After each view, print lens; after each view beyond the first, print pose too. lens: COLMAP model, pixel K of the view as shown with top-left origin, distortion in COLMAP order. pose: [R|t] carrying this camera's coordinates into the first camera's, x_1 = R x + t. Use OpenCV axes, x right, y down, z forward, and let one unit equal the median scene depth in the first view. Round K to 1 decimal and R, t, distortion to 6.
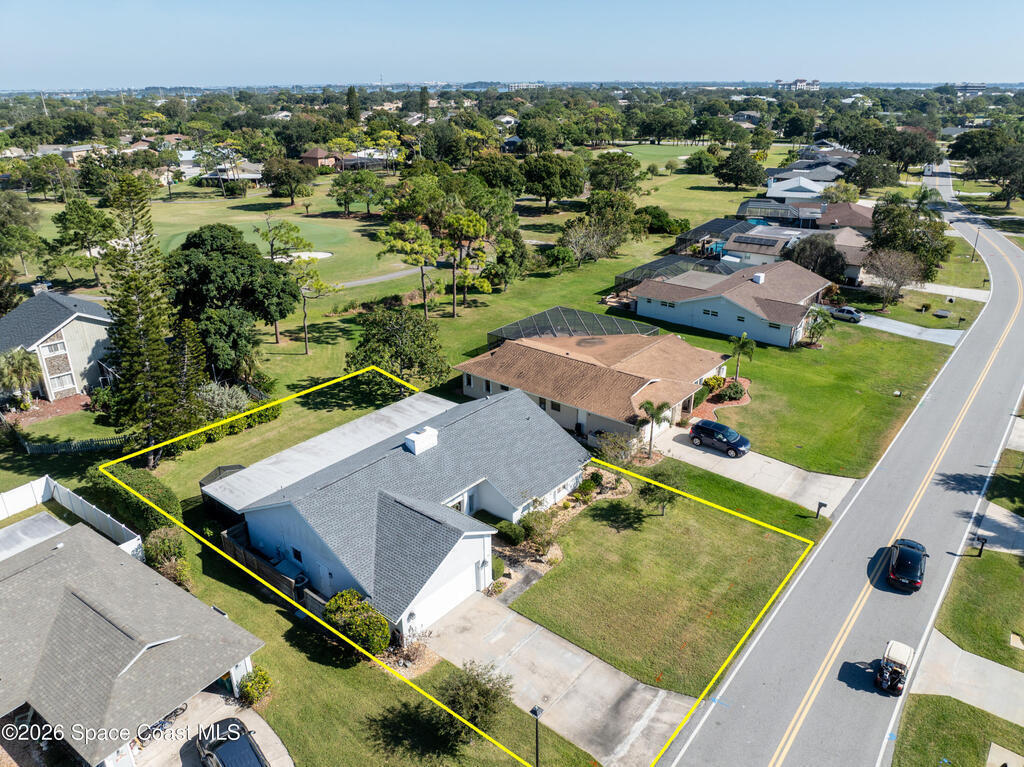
lens RADIAL K [[721.9, 0, 515.5], [0, 721.9, 380.5], [0, 0, 1]] dist [-0.047791, 0.013303]
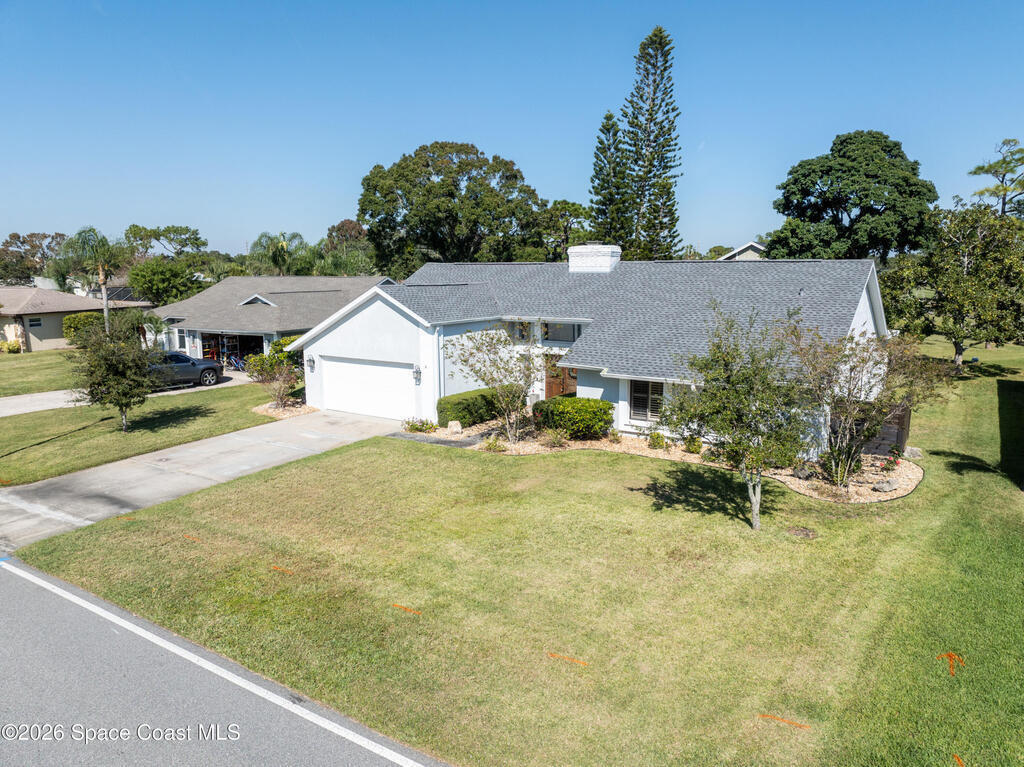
lens RADIAL K [[721.9, 0, 513.5], [0, 721.9, 379.9], [0, 0, 1]] dist [-0.047791, 0.013303]
pose [[0.094700, 0.156423, -0.983140, 0.294215], [-0.378827, 0.918941, 0.109718, 0.078839], [0.920610, 0.362049, 0.146281, 0.494108]]
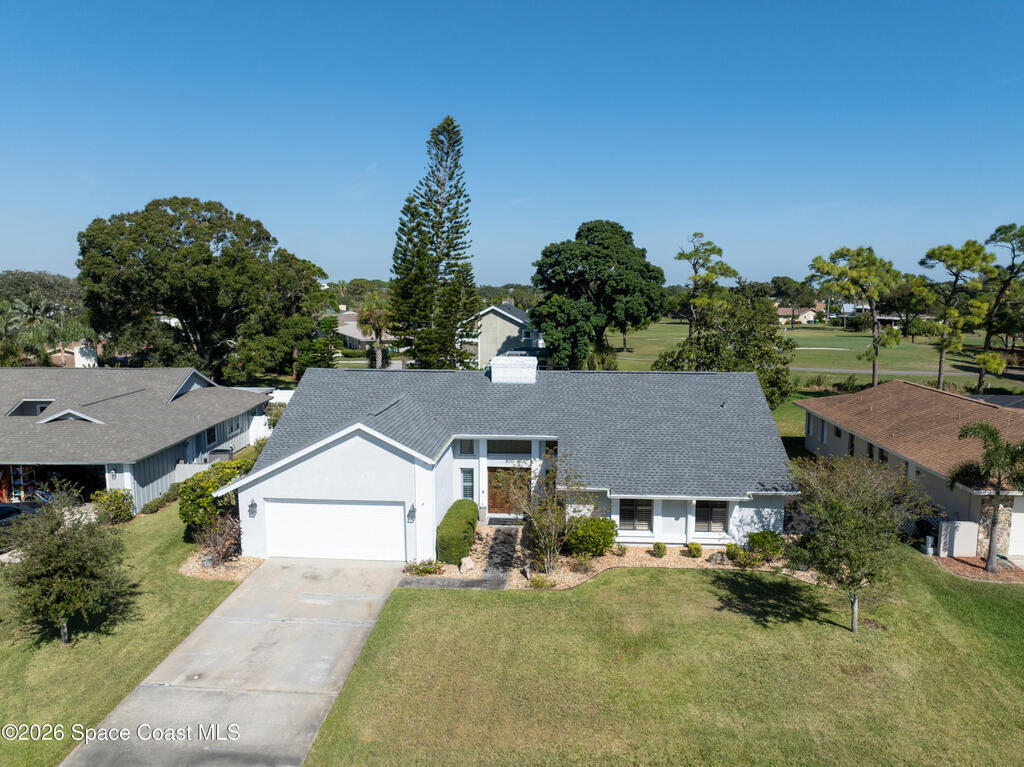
lens RADIAL K [[721.9, 0, 513.1], [0, 721.9, 380.4], [0, 0, 1]] dist [-0.047791, 0.013303]
pose [[0.577466, 0.105574, -0.809560, 0.241620], [-0.318731, 0.942067, -0.104500, 0.093196], [0.751627, 0.318377, 0.577661, 0.340187]]
